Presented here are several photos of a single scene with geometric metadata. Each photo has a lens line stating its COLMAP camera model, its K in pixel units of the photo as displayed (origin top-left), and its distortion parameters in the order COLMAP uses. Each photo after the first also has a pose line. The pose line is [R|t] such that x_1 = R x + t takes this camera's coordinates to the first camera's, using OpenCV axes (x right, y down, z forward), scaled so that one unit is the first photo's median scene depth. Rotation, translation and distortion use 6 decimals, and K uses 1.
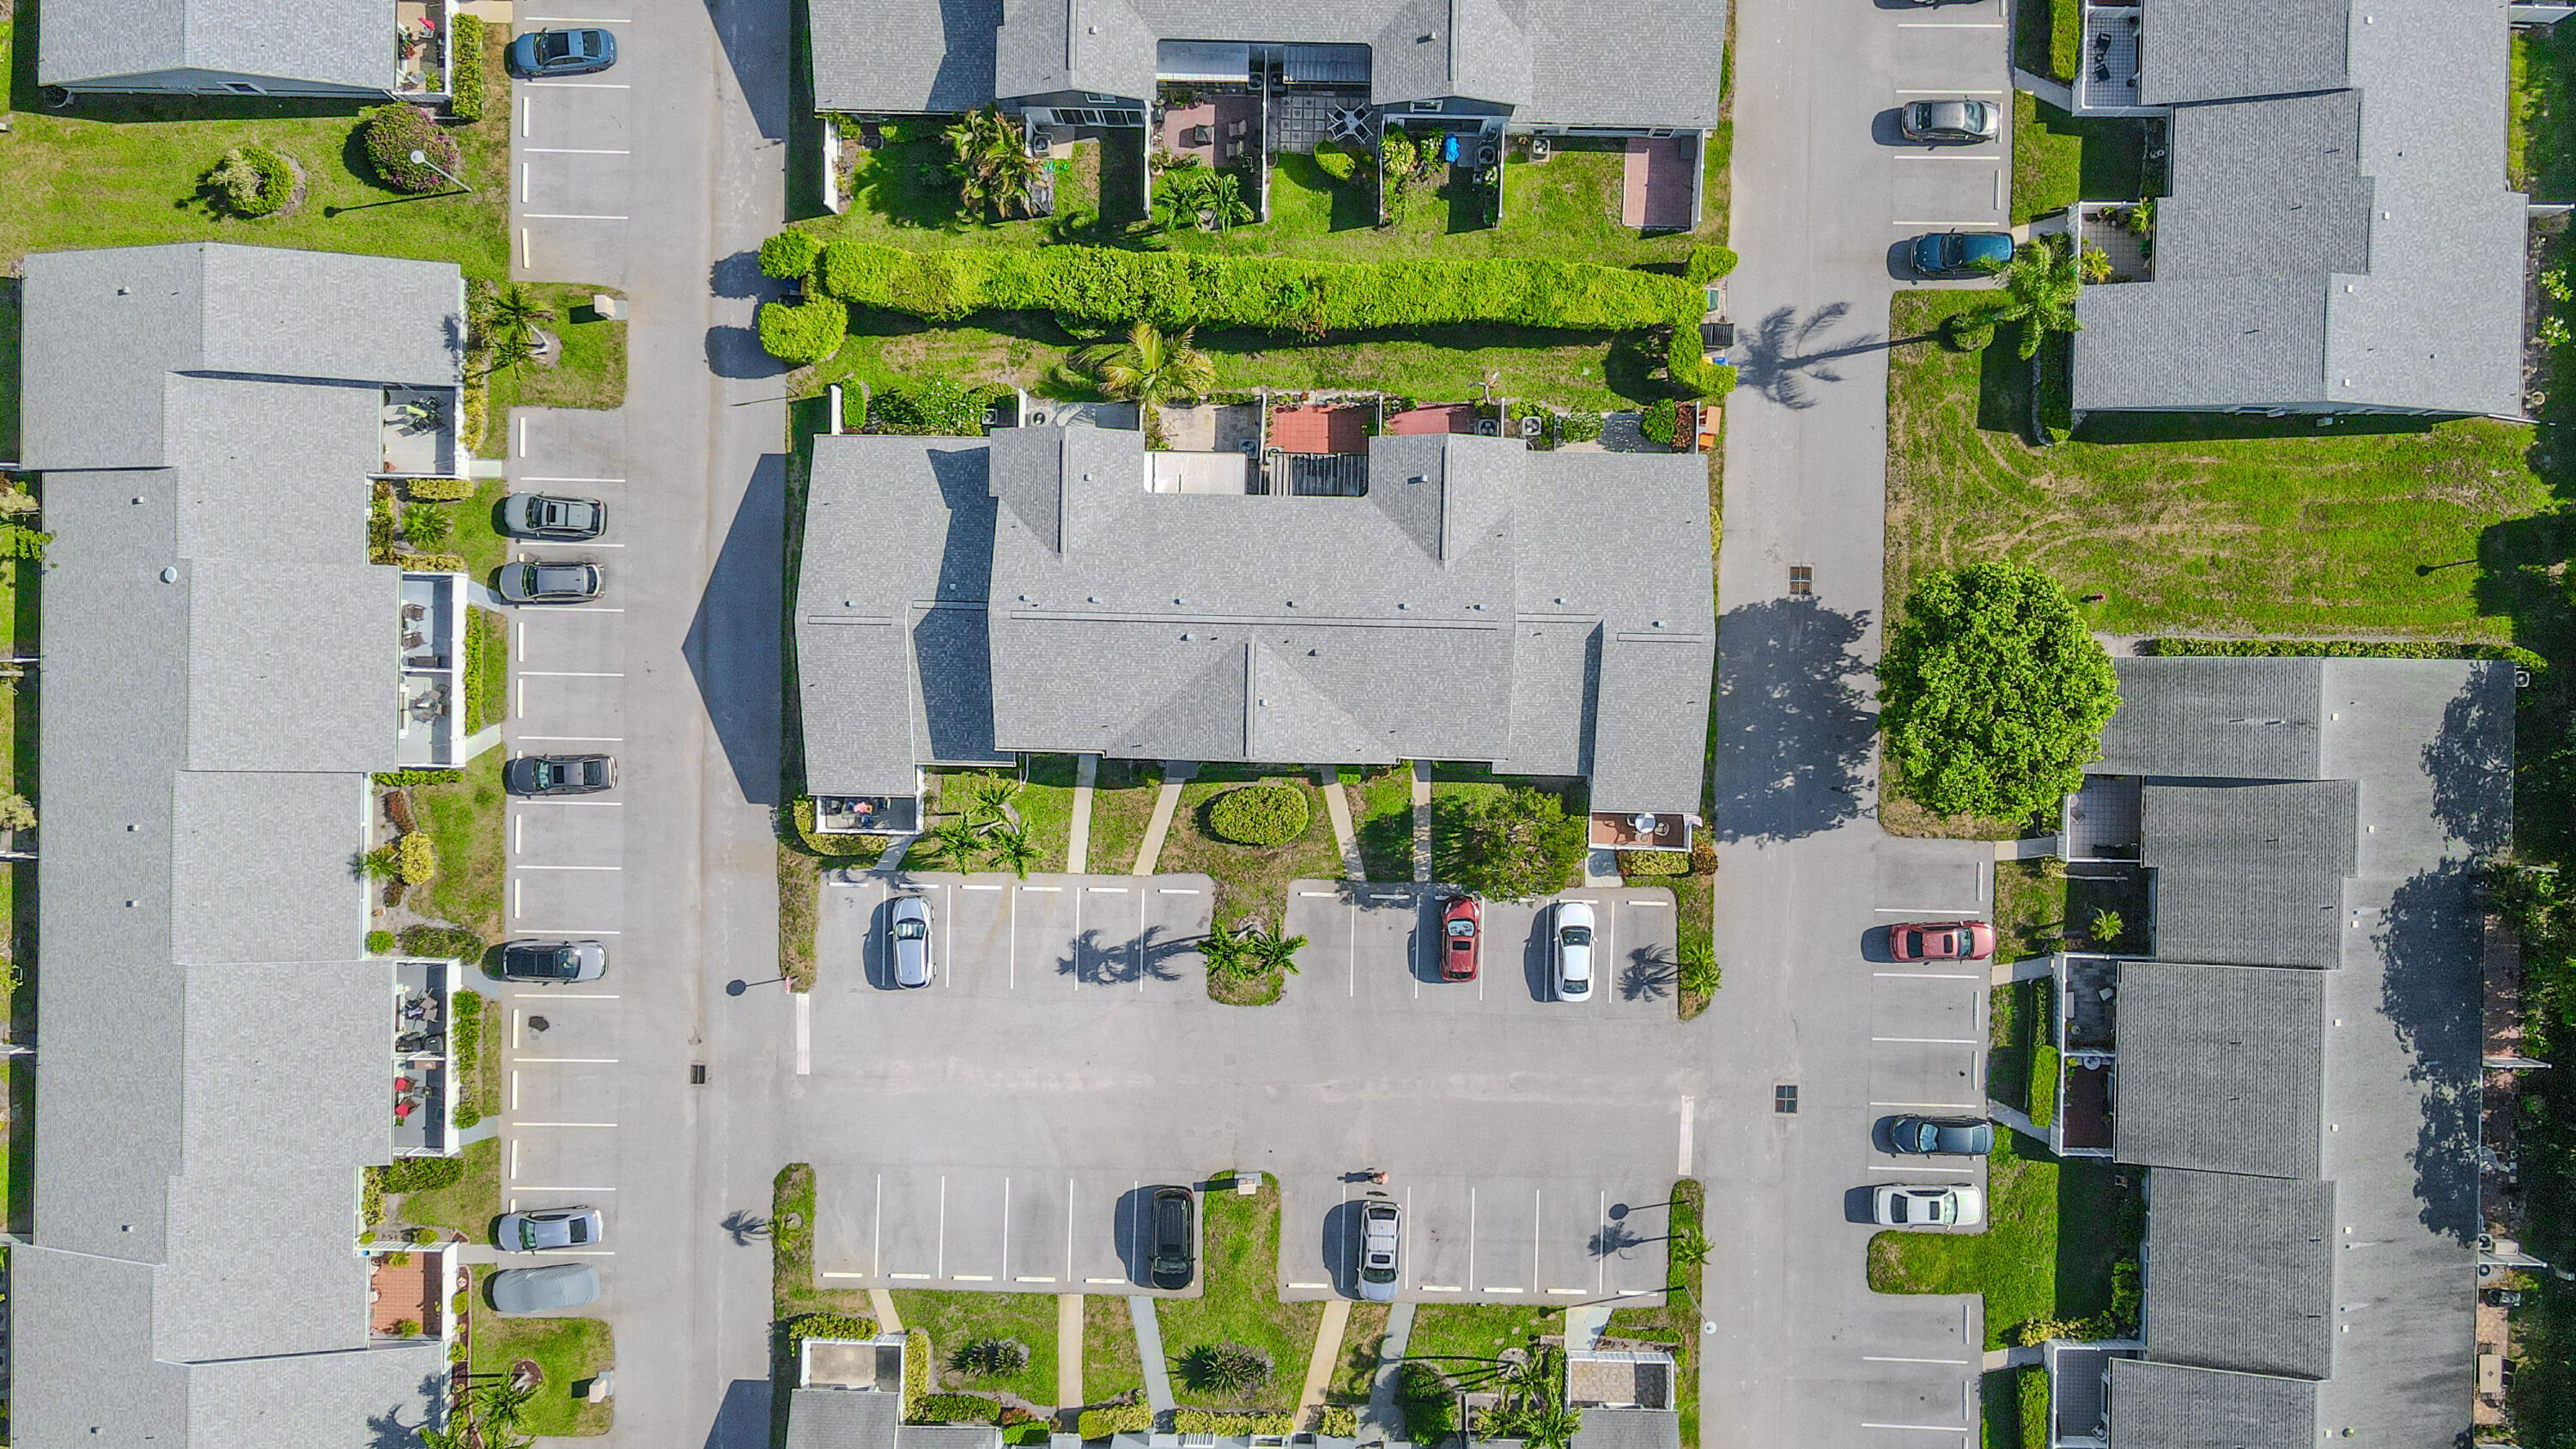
lens RADIAL K [[1906.7, 0, 1305.6], [0, 1906.7, 721.0], [0, 0, 1]] dist [-0.007412, 0.036839]
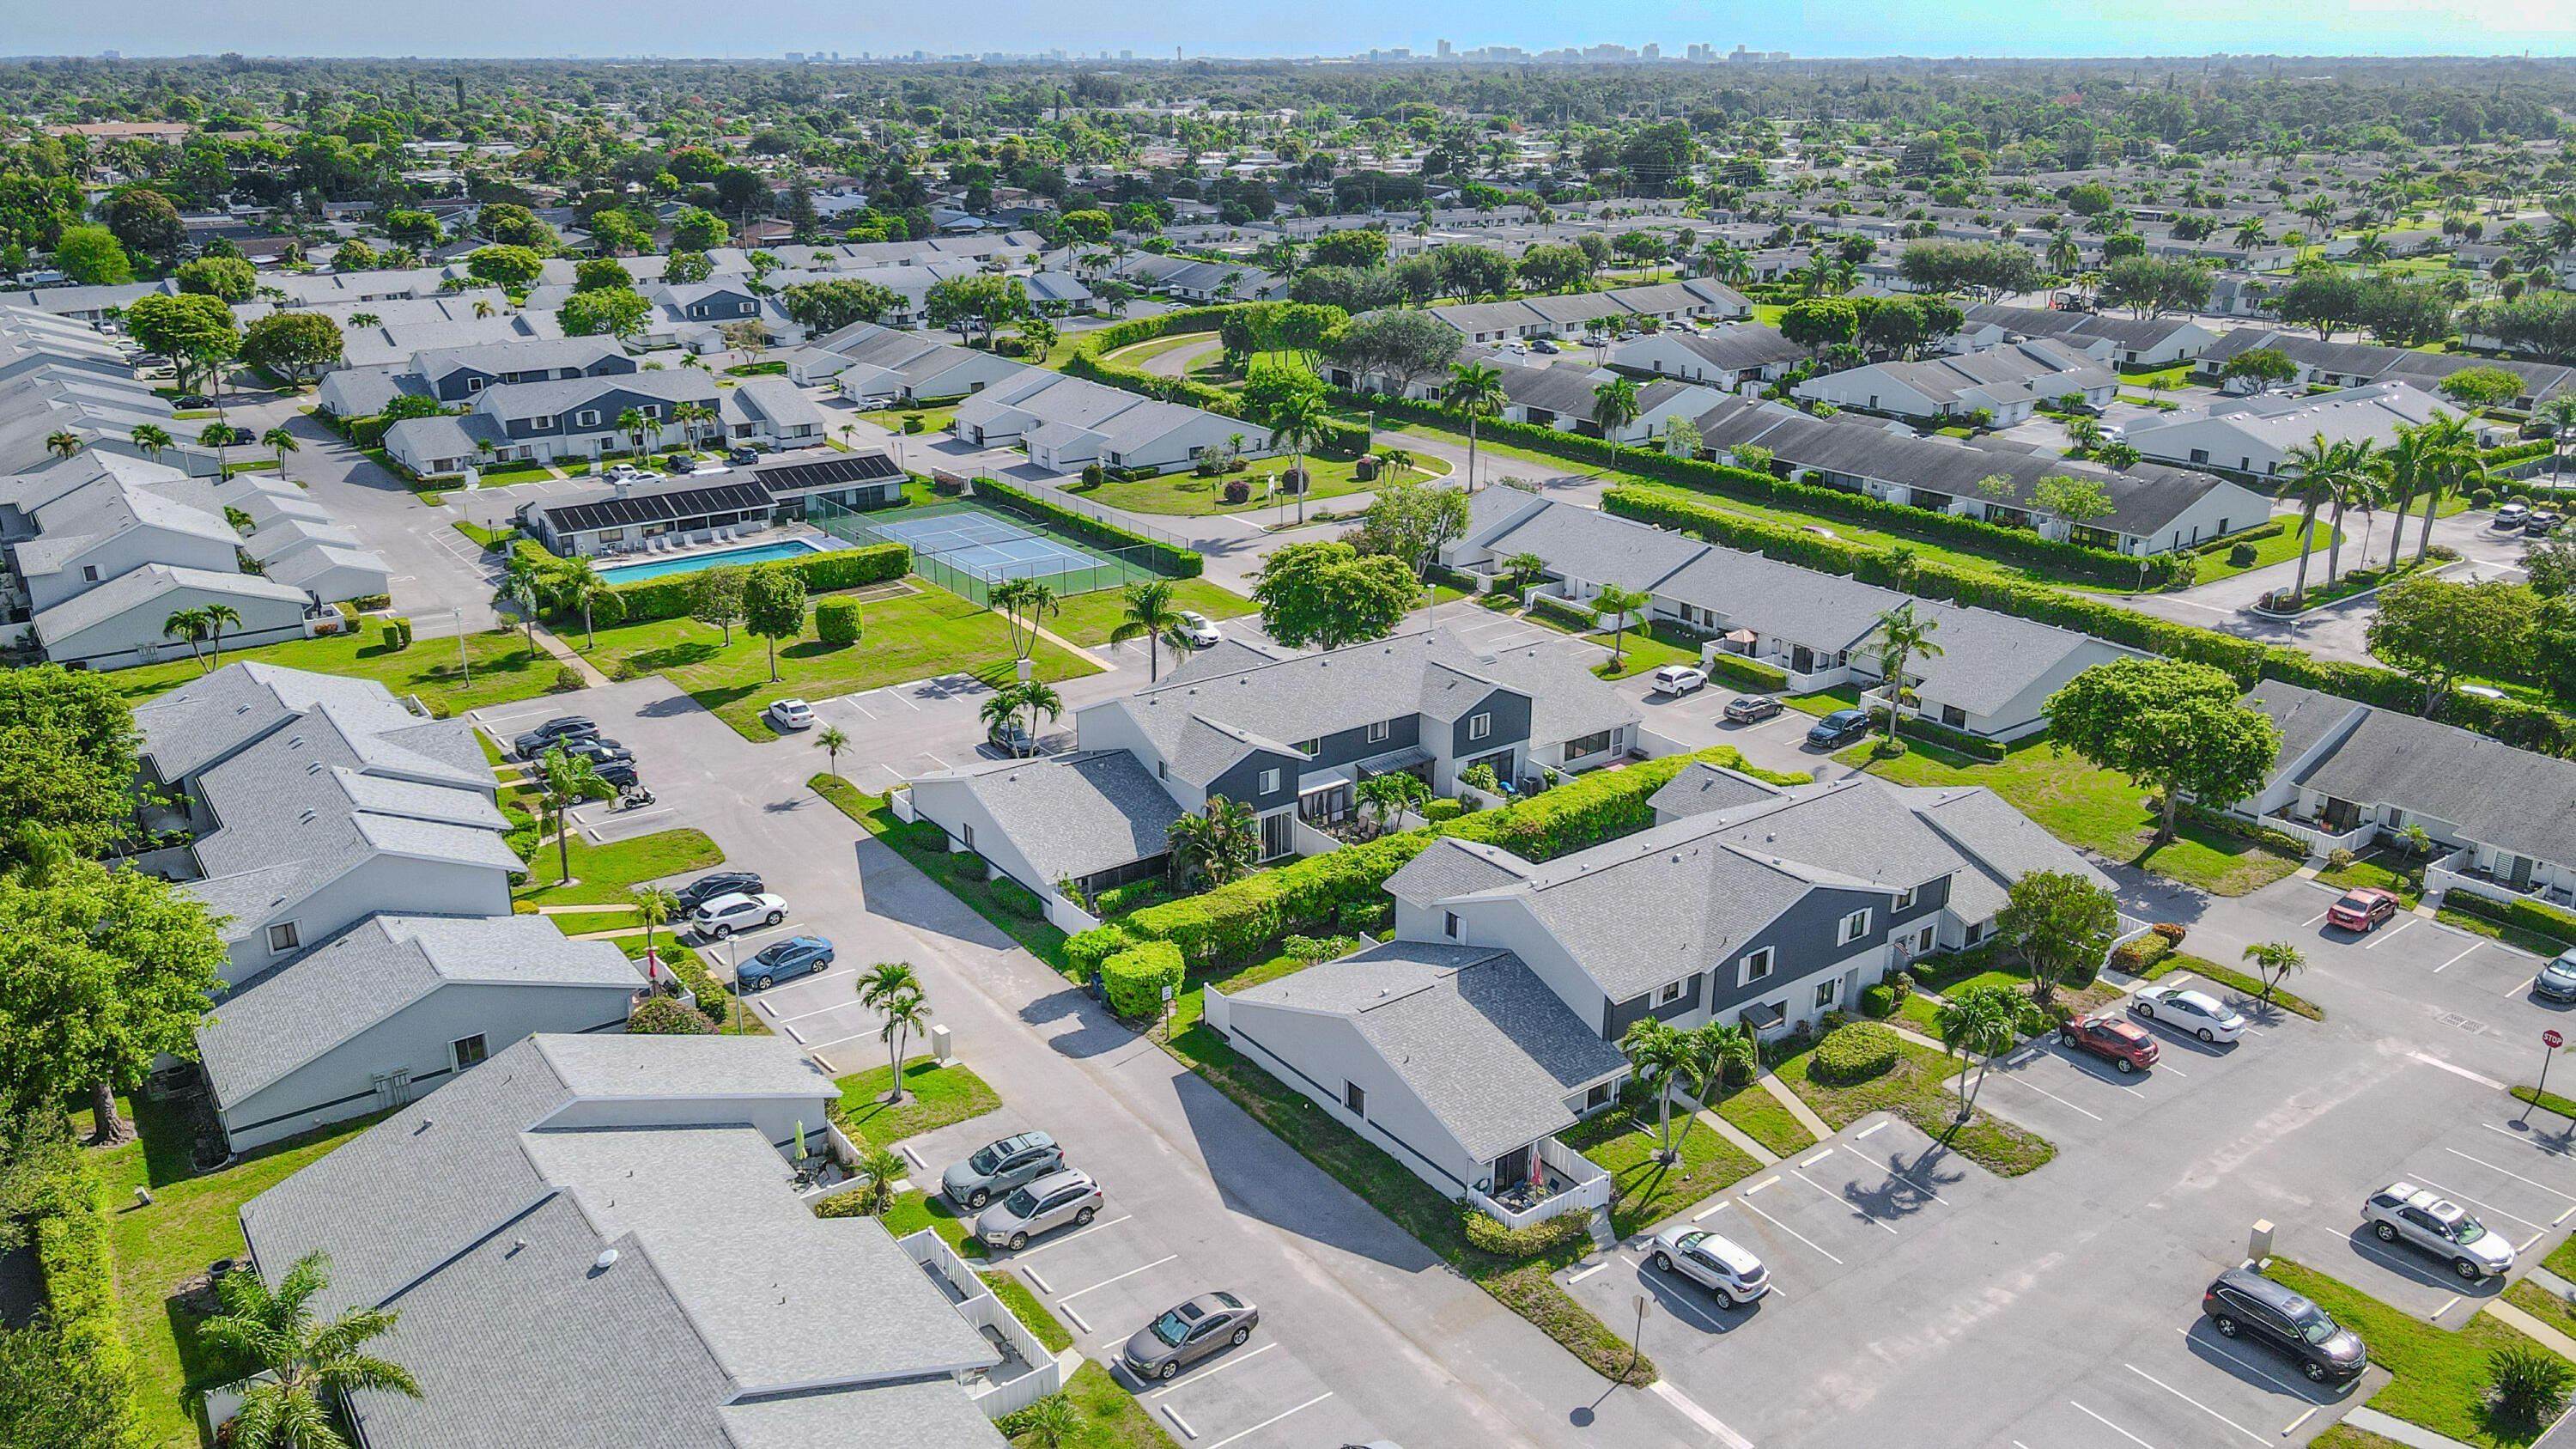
lens RADIAL K [[1906.7, 0, 1296.6], [0, 1906.7, 724.8], [0, 0, 1]] dist [-0.007412, 0.036839]
pose [[0.793743, -0.197231, 0.575388, -0.720497], [0.608208, 0.245841, -0.754748, 0.528277], [0.007406, 0.949032, 0.315093, 0.566482]]
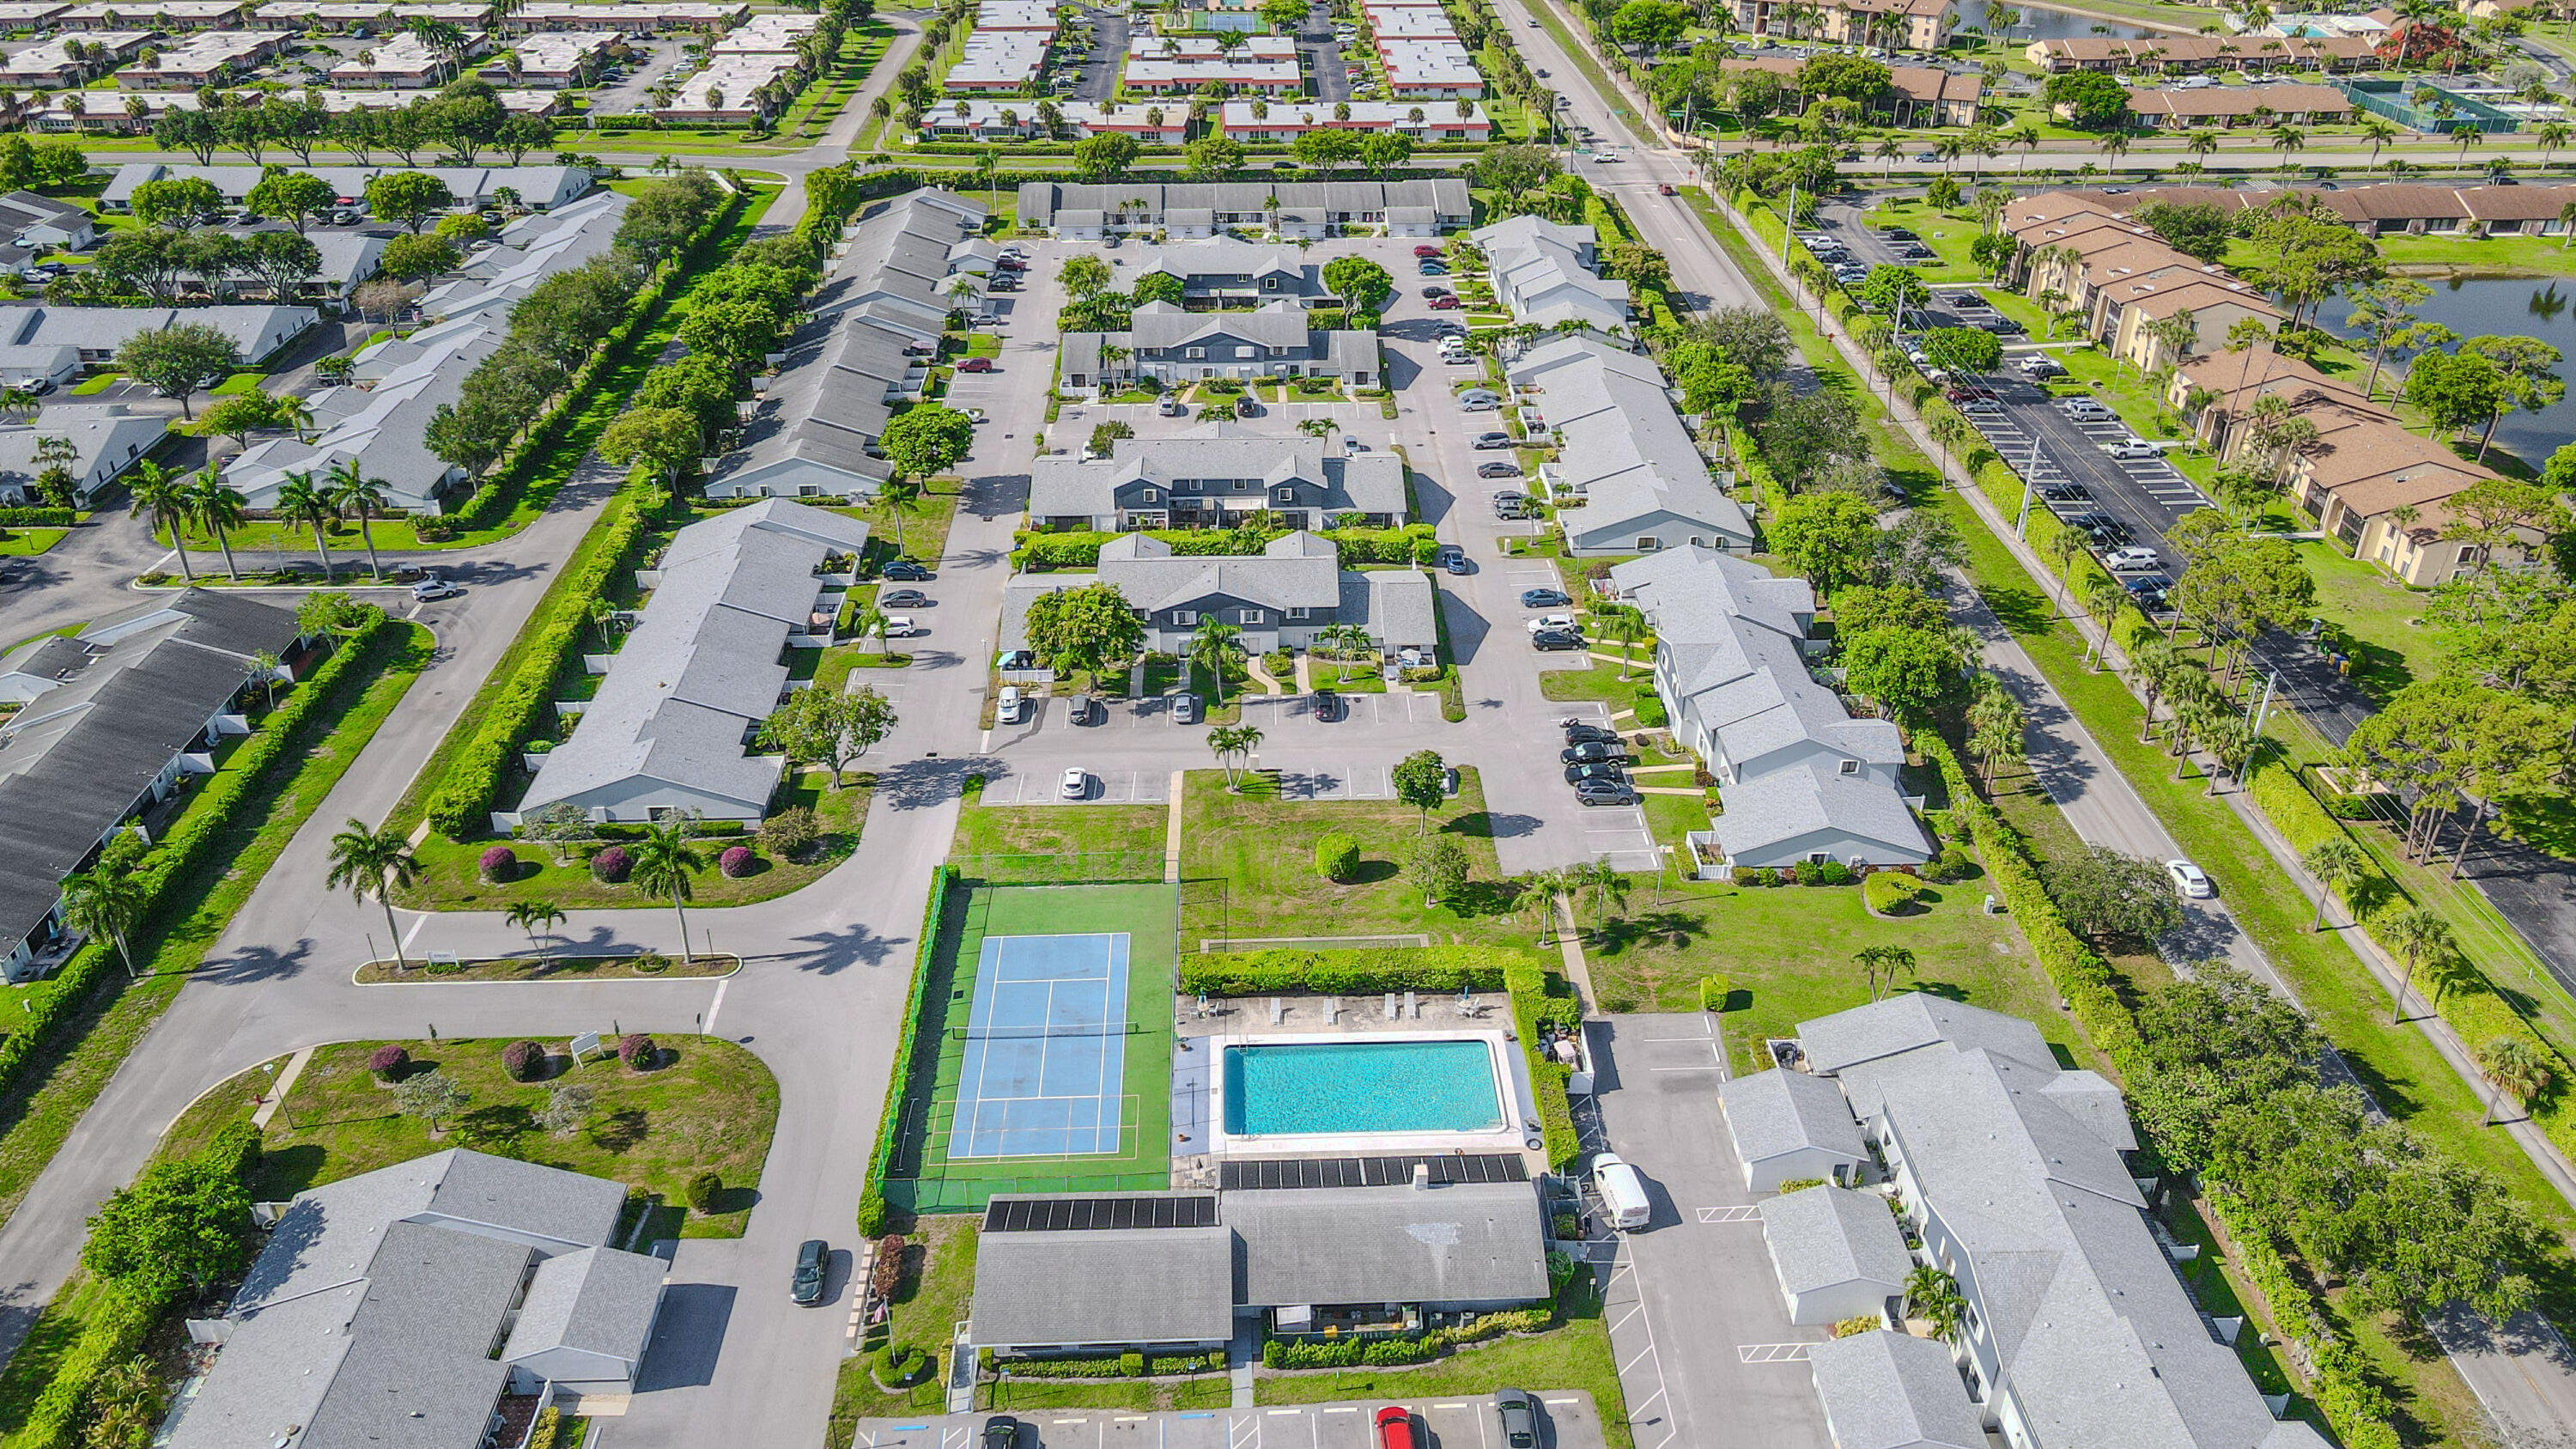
lens RADIAL K [[1906.7, 0, 1290.1], [0, 1906.7, 719.3], [0, 0, 1]] dist [-0.007412, 0.036839]
pose [[-0.998495, 0.027729, -0.047317, 0.005749], [-0.054837, -0.517369, 0.854003, -2.237912], [-0.000800, 0.855313, 0.518111, -0.004028]]
